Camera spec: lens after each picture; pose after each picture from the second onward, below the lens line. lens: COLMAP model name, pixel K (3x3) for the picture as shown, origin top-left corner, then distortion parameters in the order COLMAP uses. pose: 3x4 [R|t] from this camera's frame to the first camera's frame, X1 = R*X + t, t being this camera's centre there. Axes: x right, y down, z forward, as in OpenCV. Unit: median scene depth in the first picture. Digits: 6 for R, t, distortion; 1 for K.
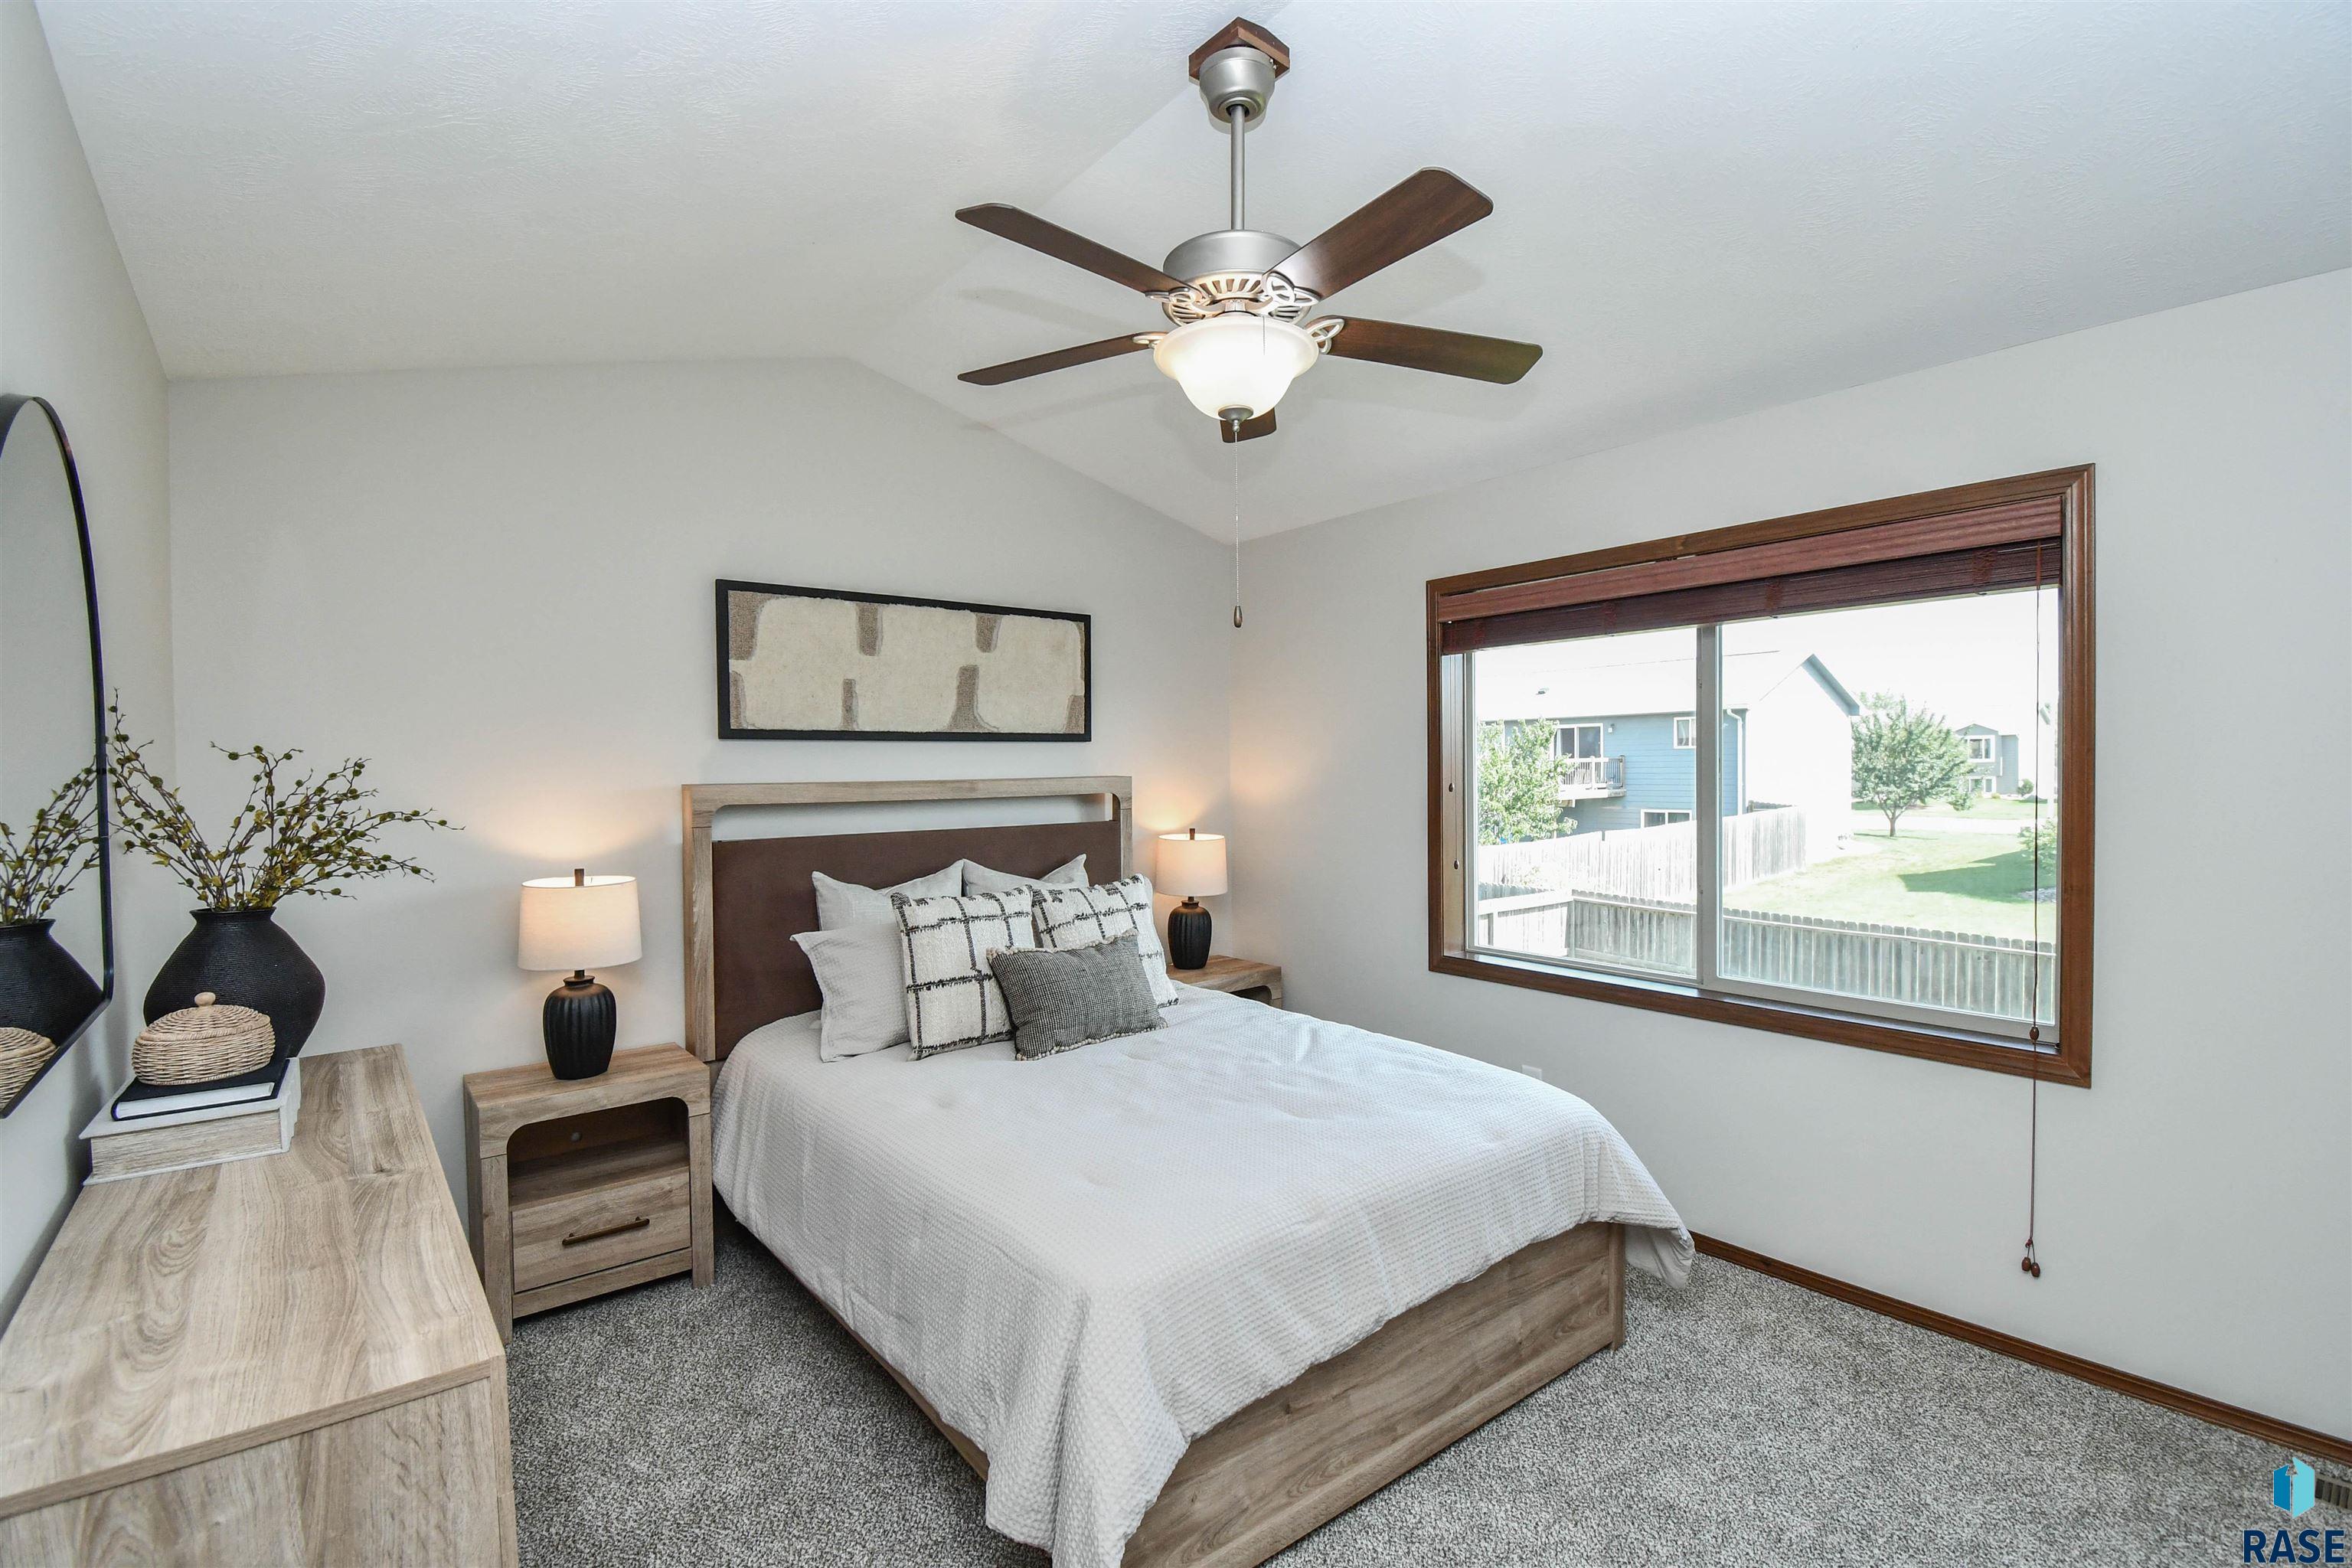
lens RADIAL K [[1042.9, 0, 1182.3], [0, 1042.9, 785.2], [0, 0, 1]] dist [0.020815, -0.023176]
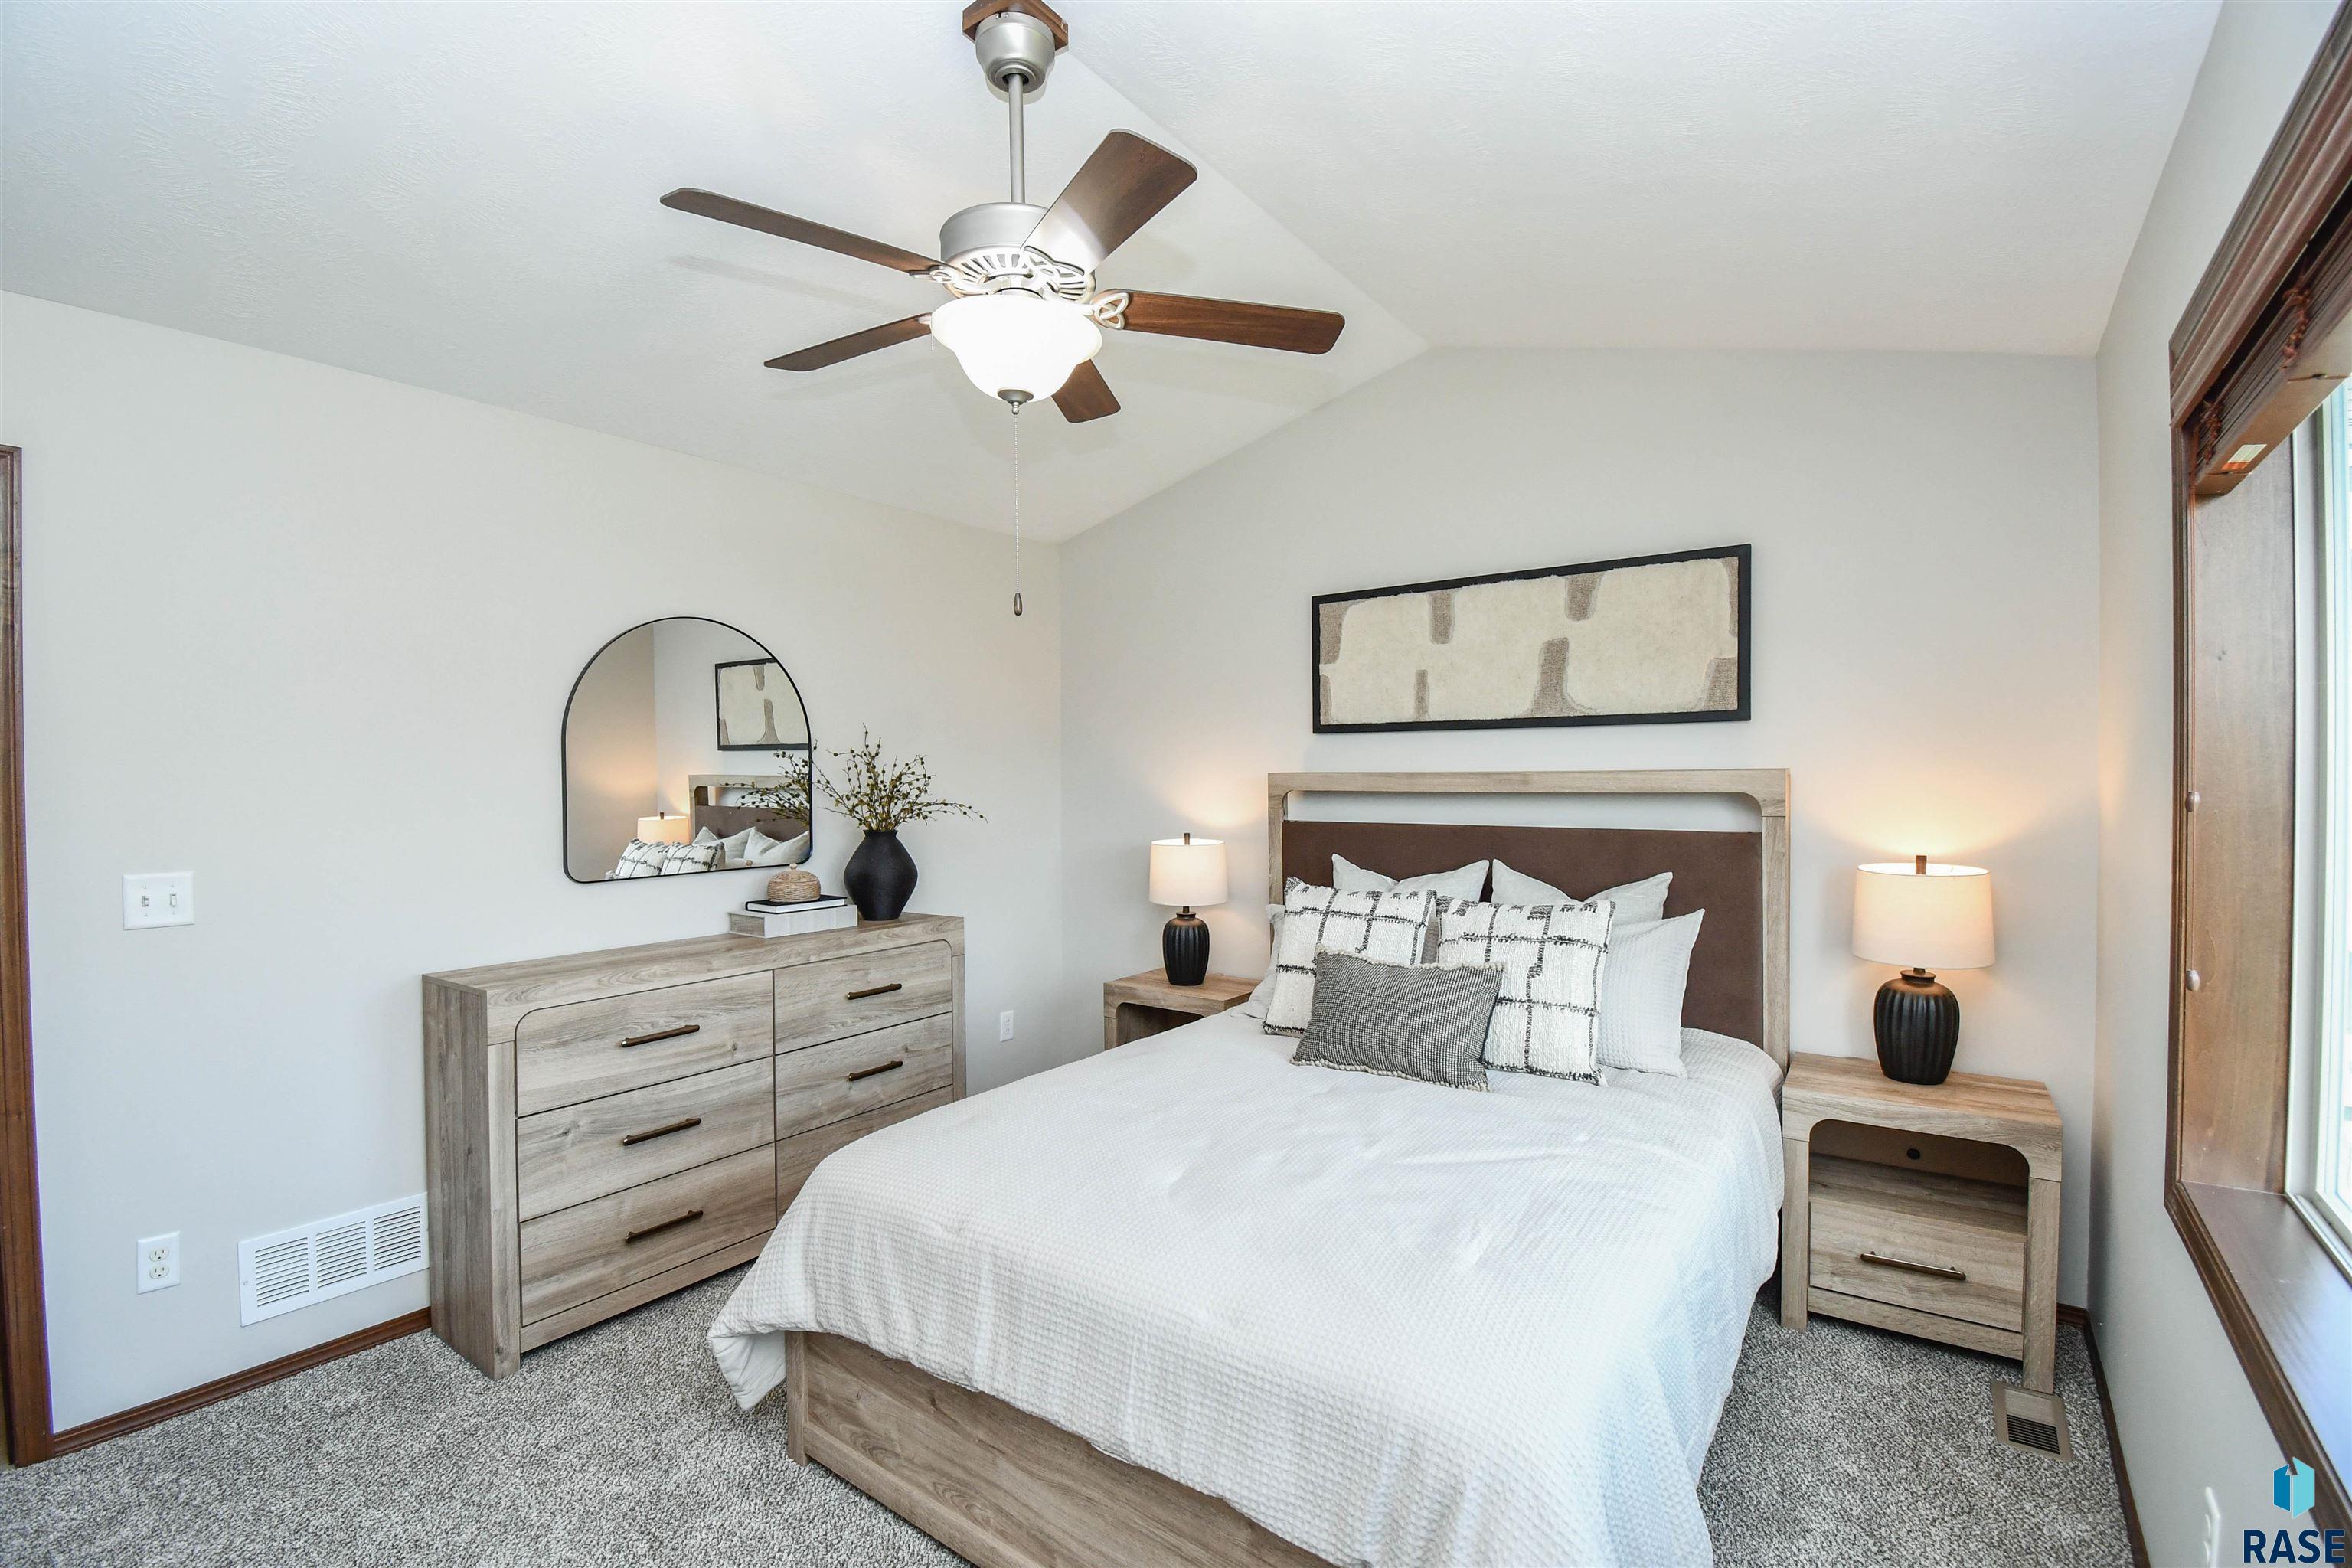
lens RADIAL K [[1042.9, 0, 1182.3], [0, 1042.9, 785.2], [0, 0, 1]] dist [0.020815, -0.023176]
pose [[0.266710, 0.024834, -0.963457, 0.595794], [-0.013311, 0.999668, 0.022082, -0.009703], [0.963685, 0.006935, 0.266952, 0.512266]]
